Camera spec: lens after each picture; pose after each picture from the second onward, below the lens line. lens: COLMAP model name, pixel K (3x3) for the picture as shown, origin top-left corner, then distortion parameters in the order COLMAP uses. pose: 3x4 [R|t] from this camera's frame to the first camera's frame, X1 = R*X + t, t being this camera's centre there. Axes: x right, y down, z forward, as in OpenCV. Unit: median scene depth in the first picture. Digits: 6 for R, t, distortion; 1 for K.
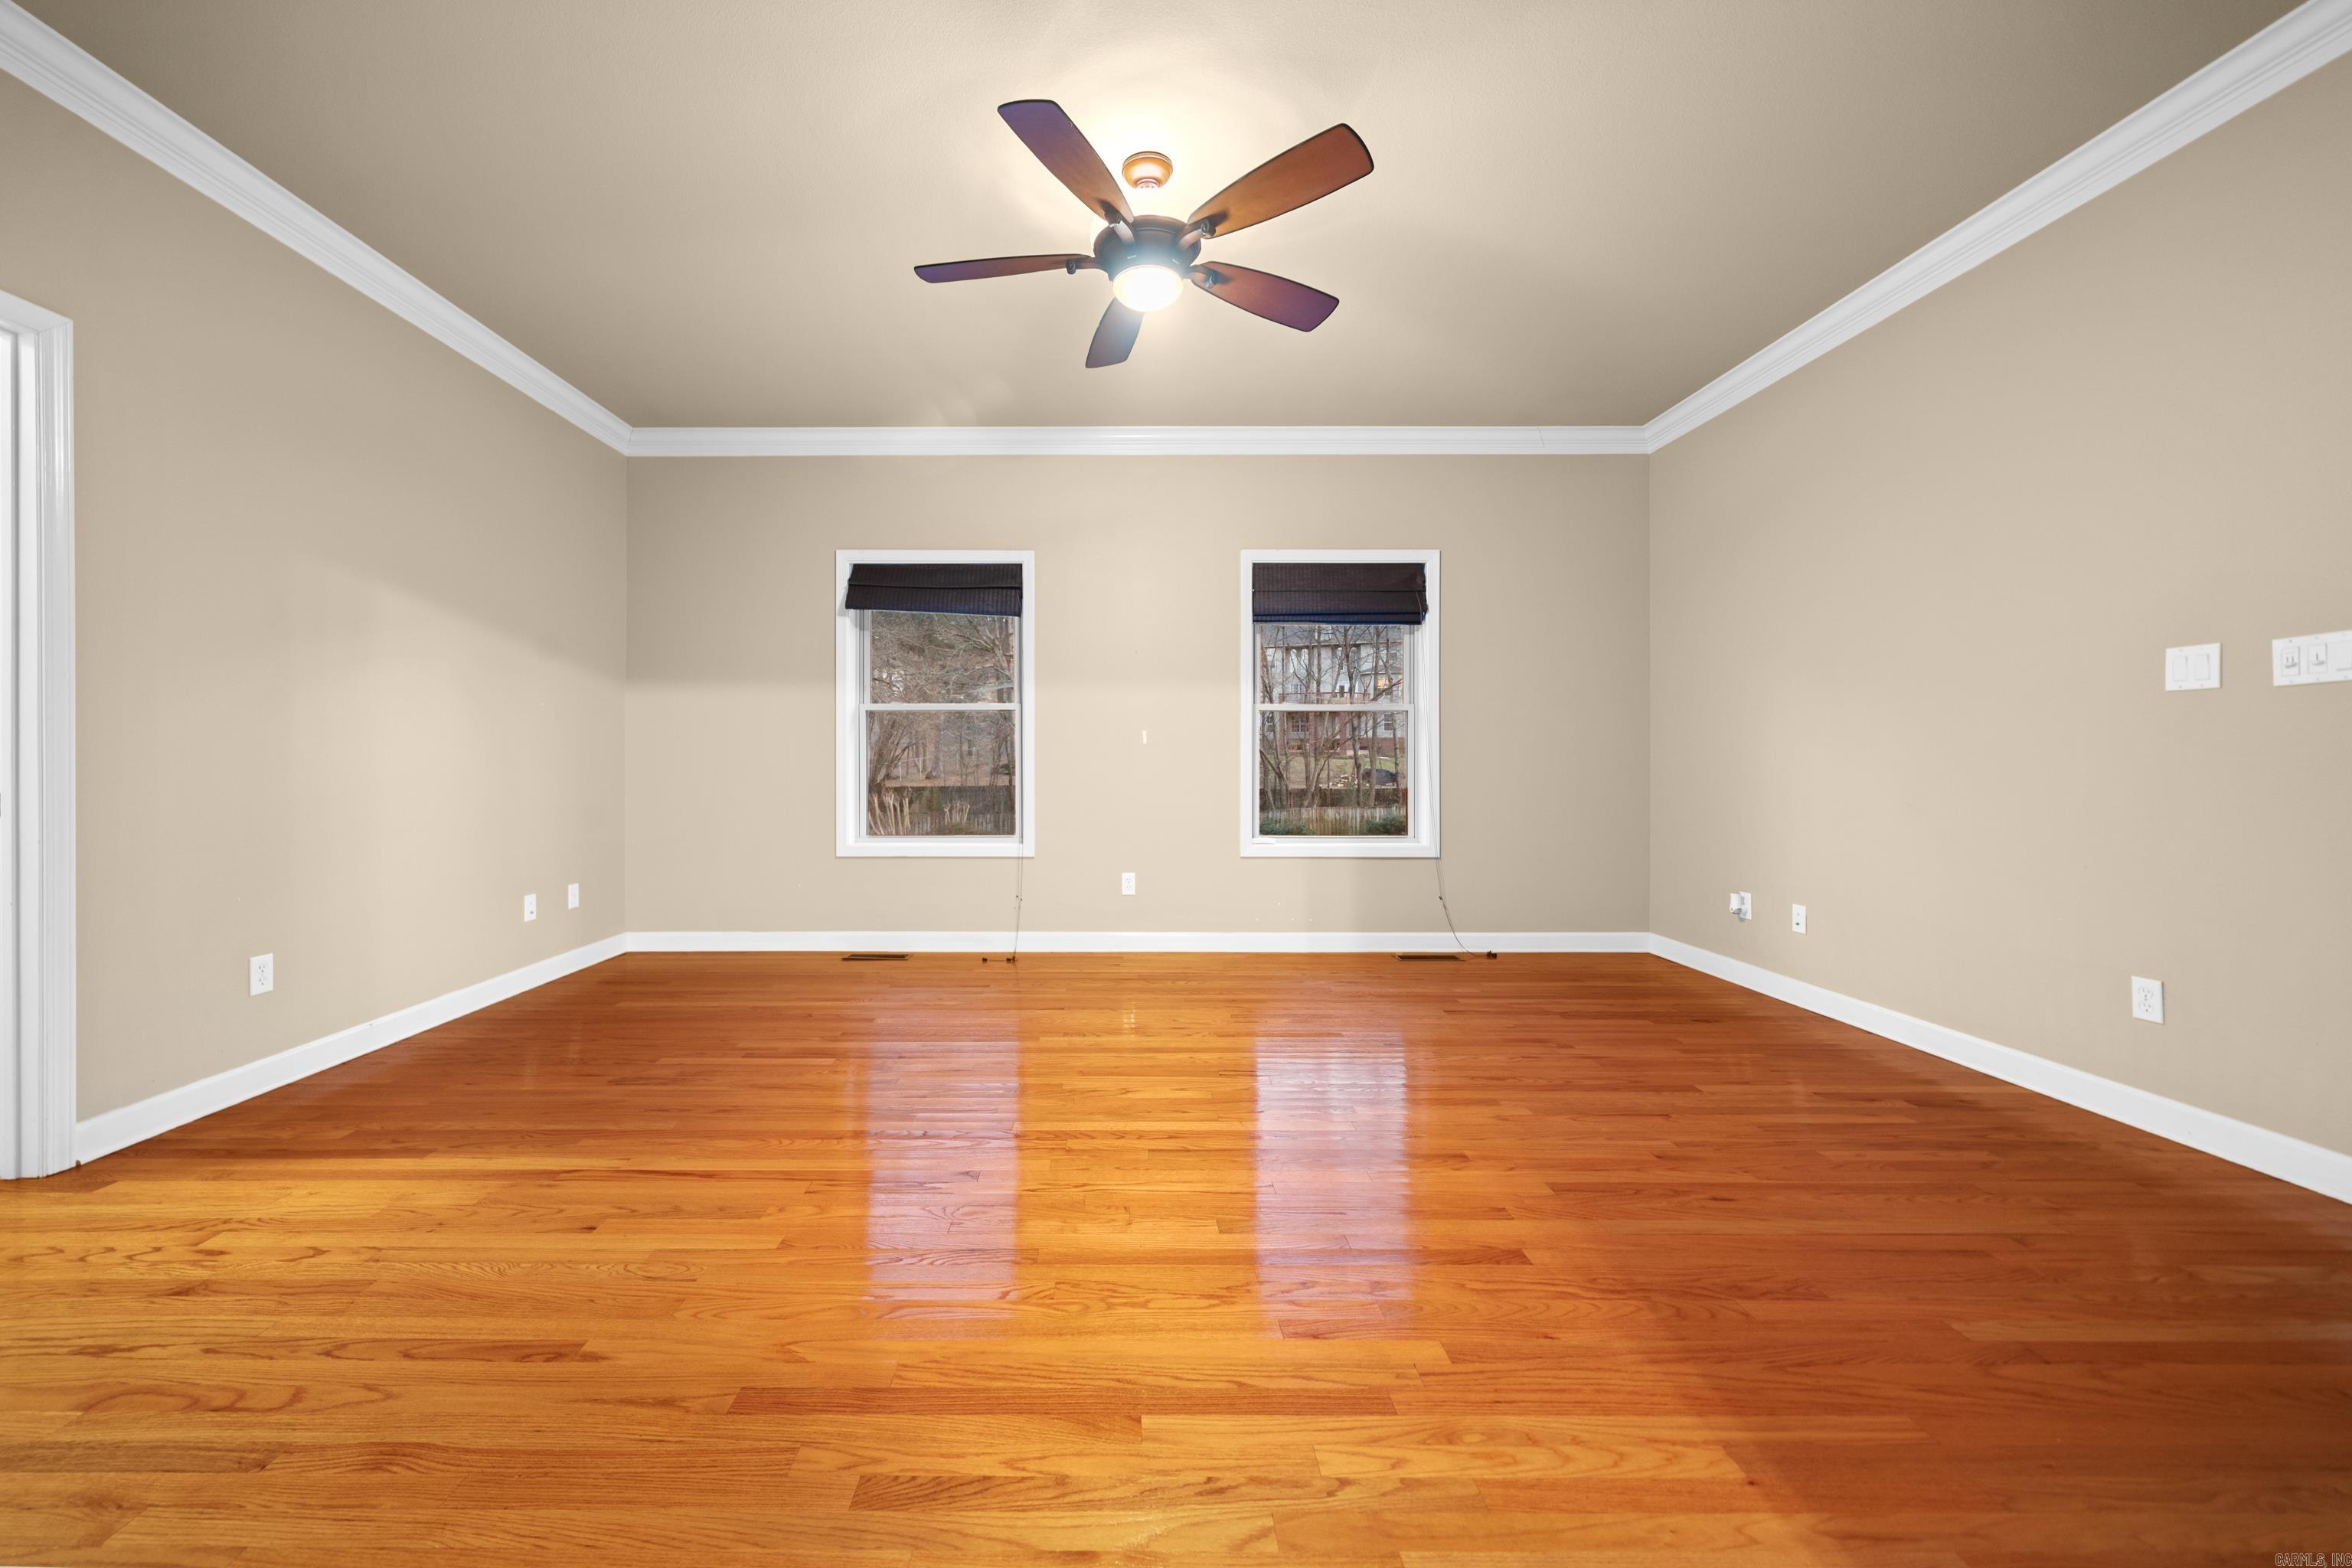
lens RADIAL K [[872.6, 0, 1130.8], [0, 872.6, 764.1], [0, 0, 1]] dist [-0.001327, -0.000178]
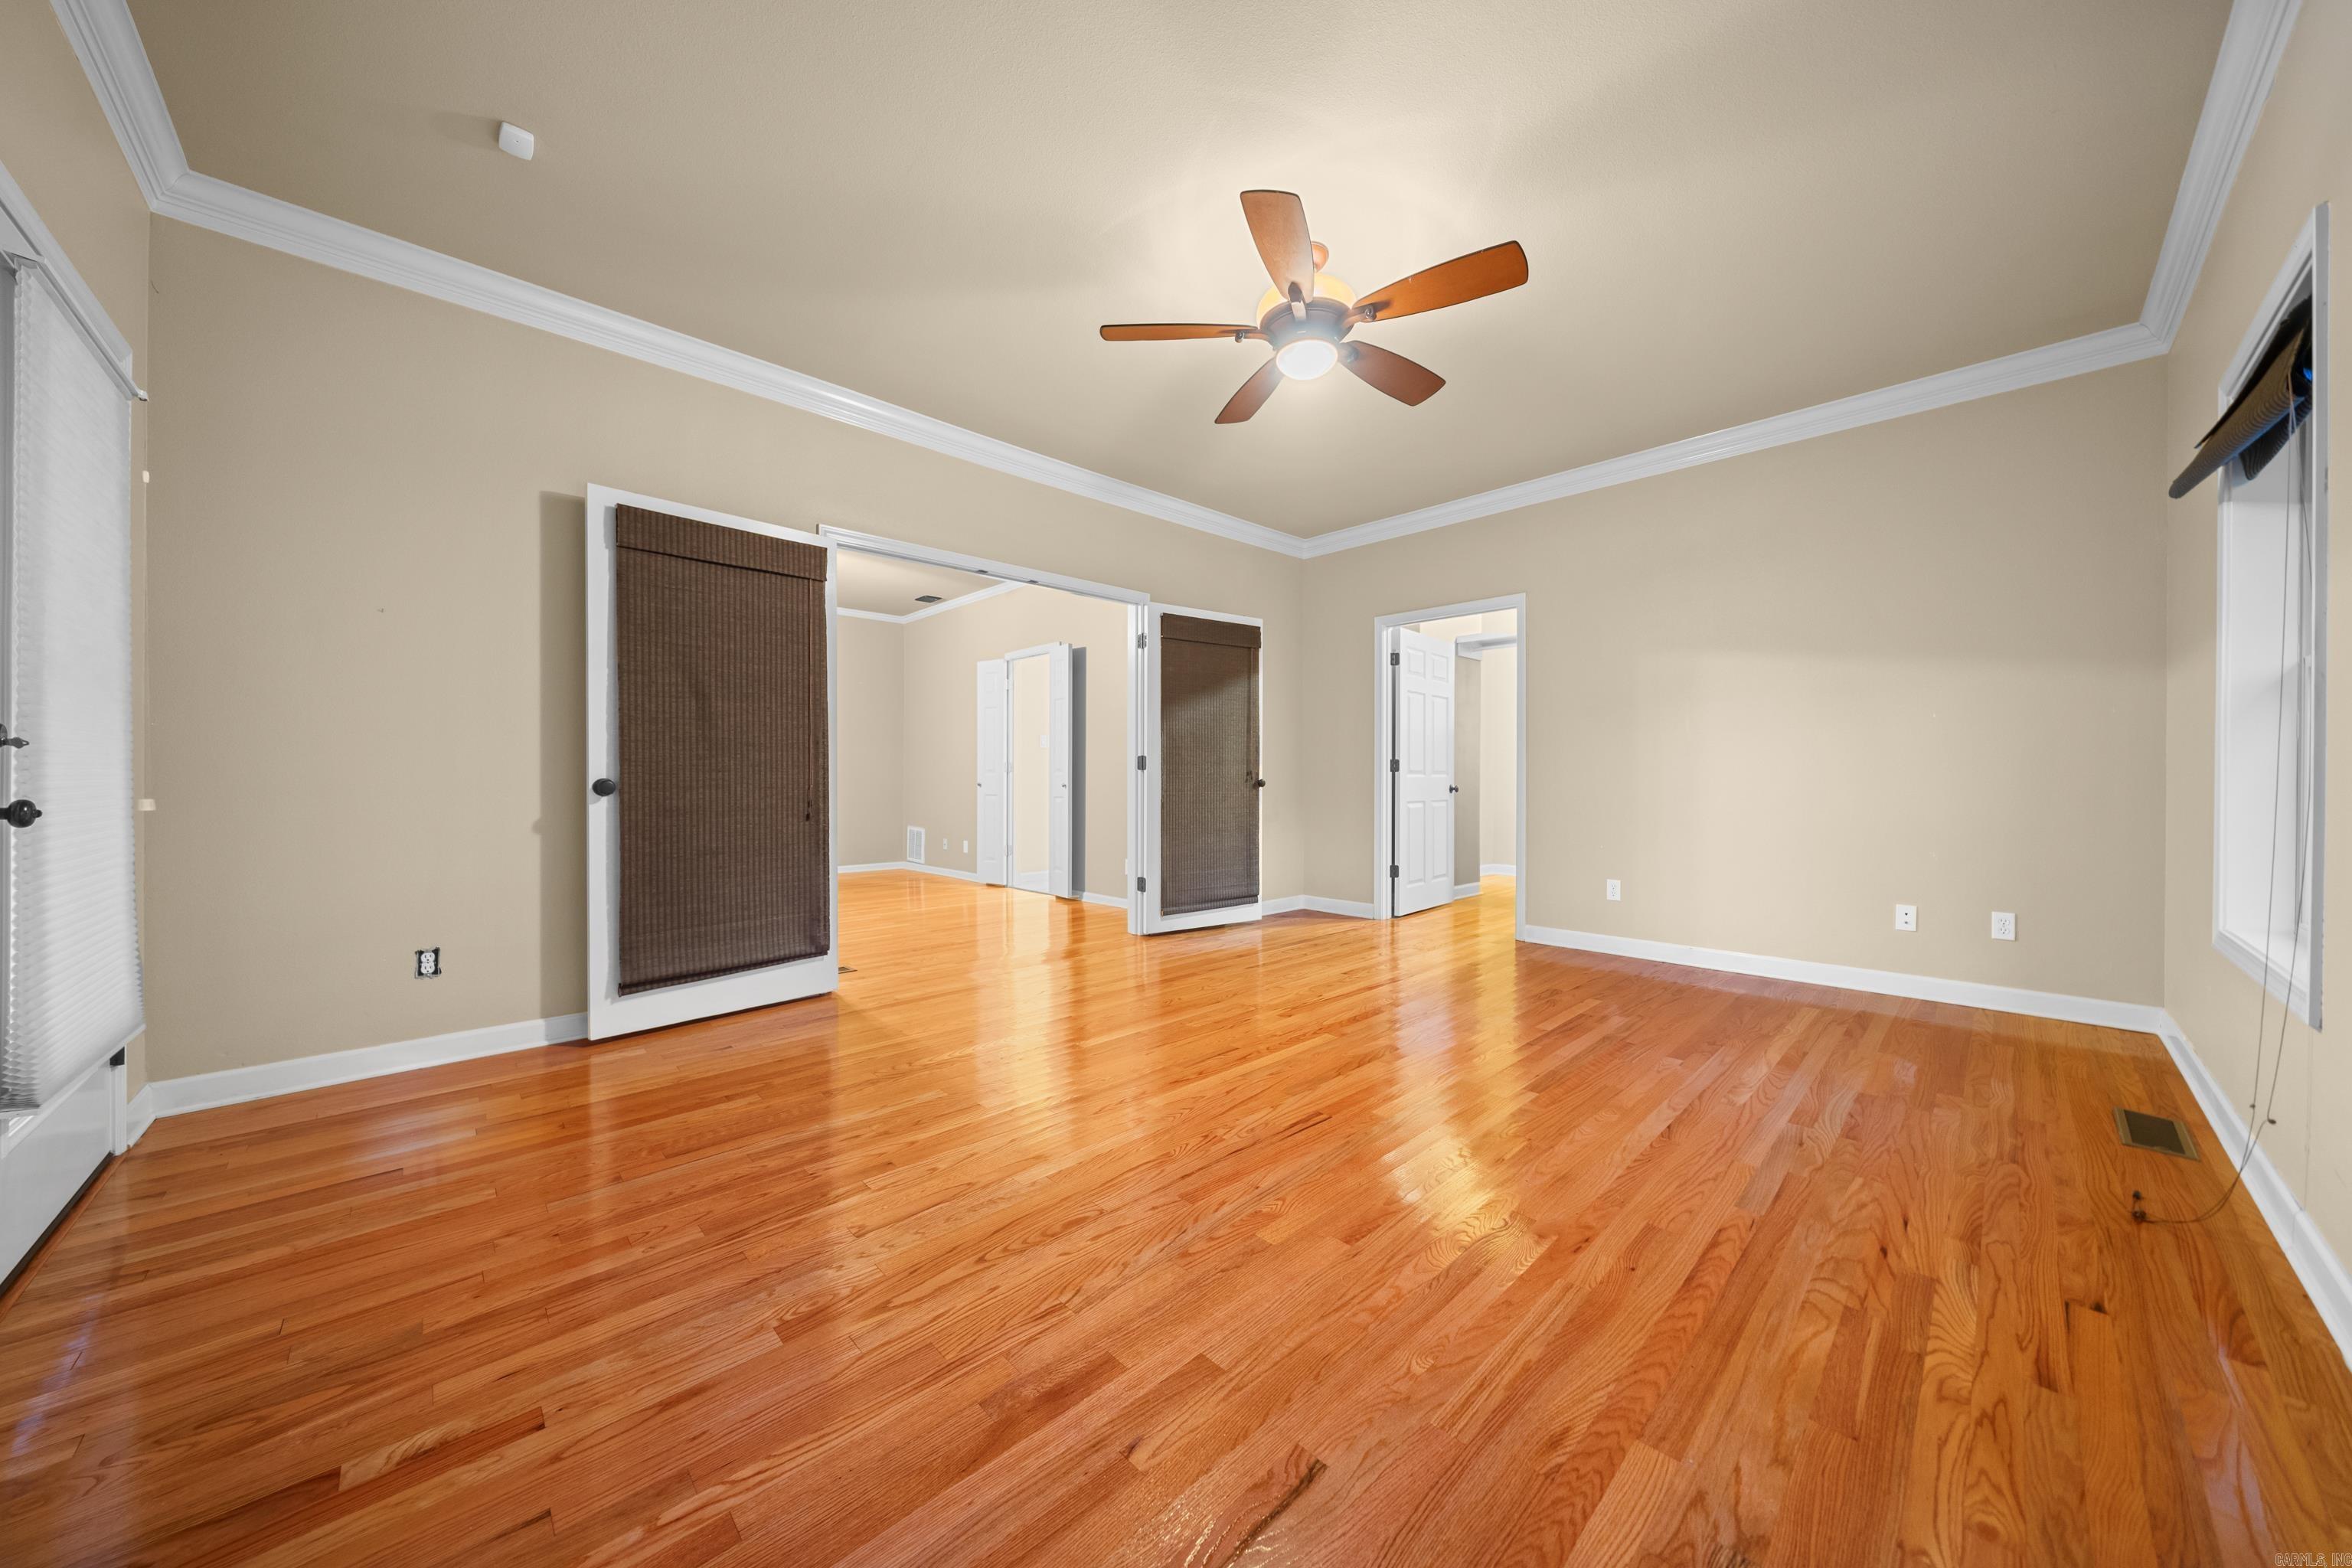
lens RADIAL K [[802.9, 0, 1186.2], [0, 802.9, 778.2], [0, 0, 1]] dist [-0.001689, -0.000044]
pose [[-0.722054, 0.001374, -0.691835, 0.481459], [-0.003201, 0.999981, 0.005327, -0.001934], [0.691829, 0.006061, -0.722036, 0.917906]]
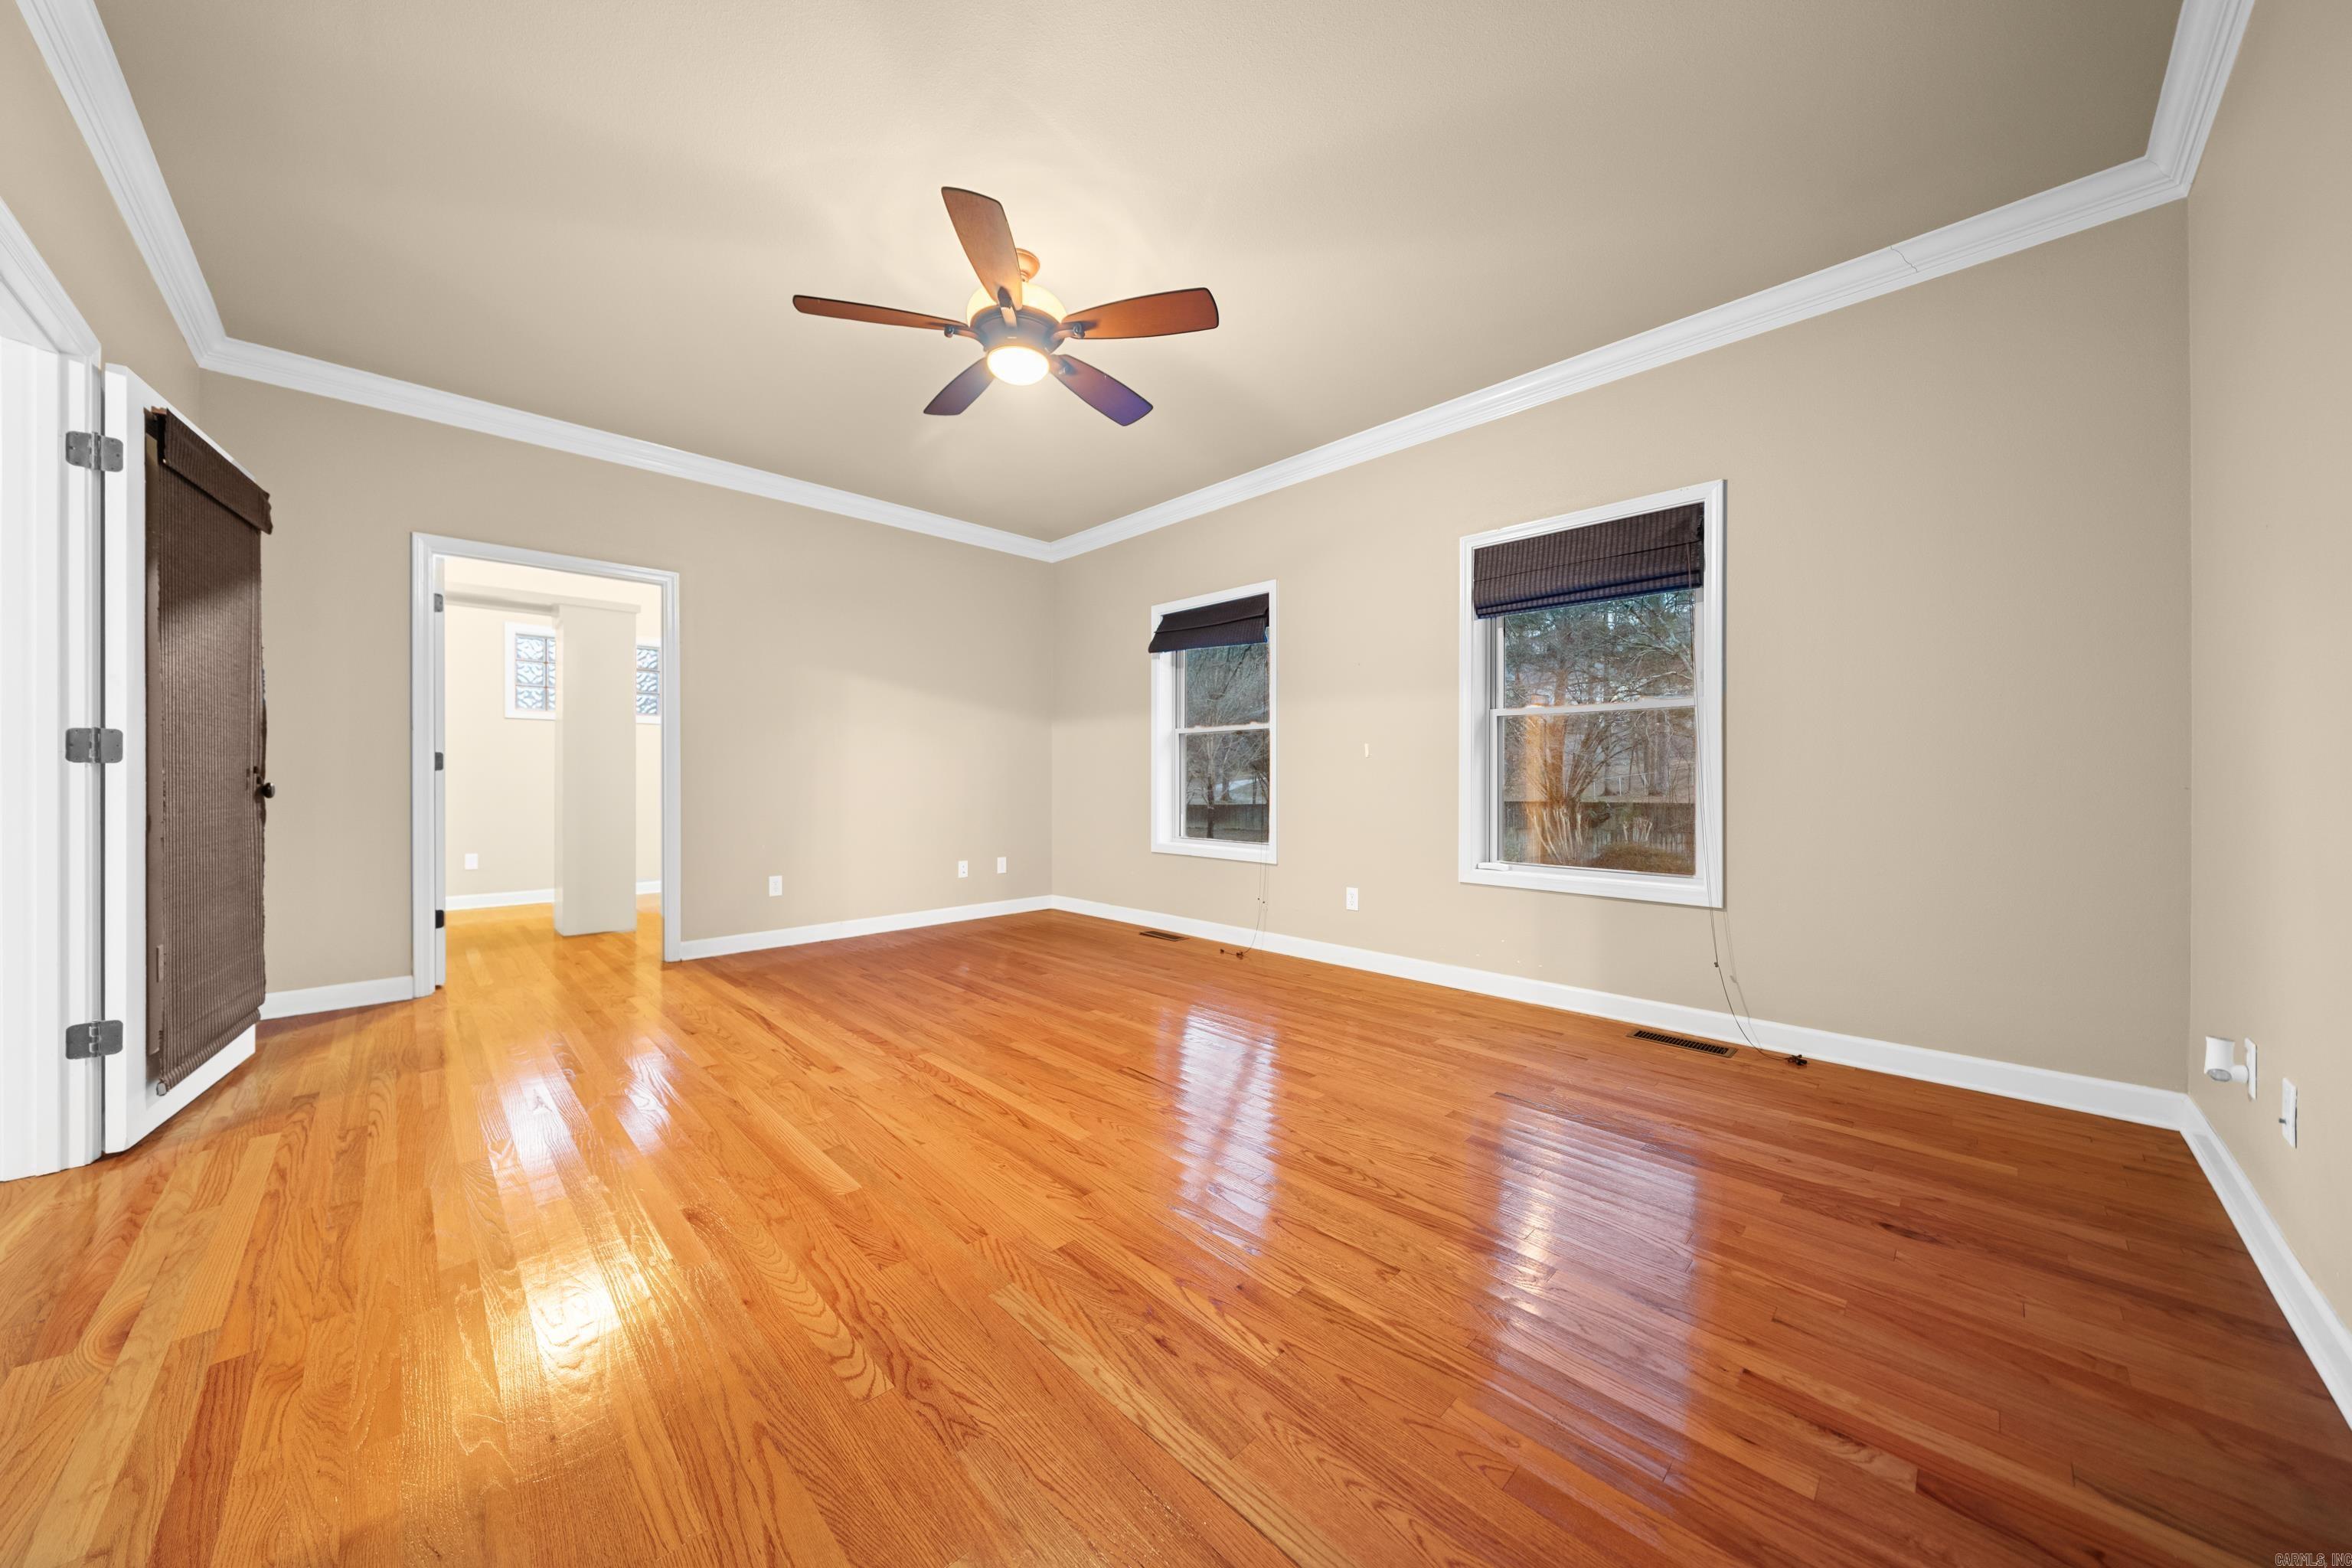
lens RADIAL K [[802.9, 0, 1186.2], [0, 802.9, 778.2], [0, 0, 1]] dist [-0.001689, -0.000044]
pose [[0.704991, 0.000576, -0.709216, 0.515368], [-0.001695, 0.999998, -0.000874, 0.001759], [0.709214, 0.001818, 0.704991, 0.224860]]
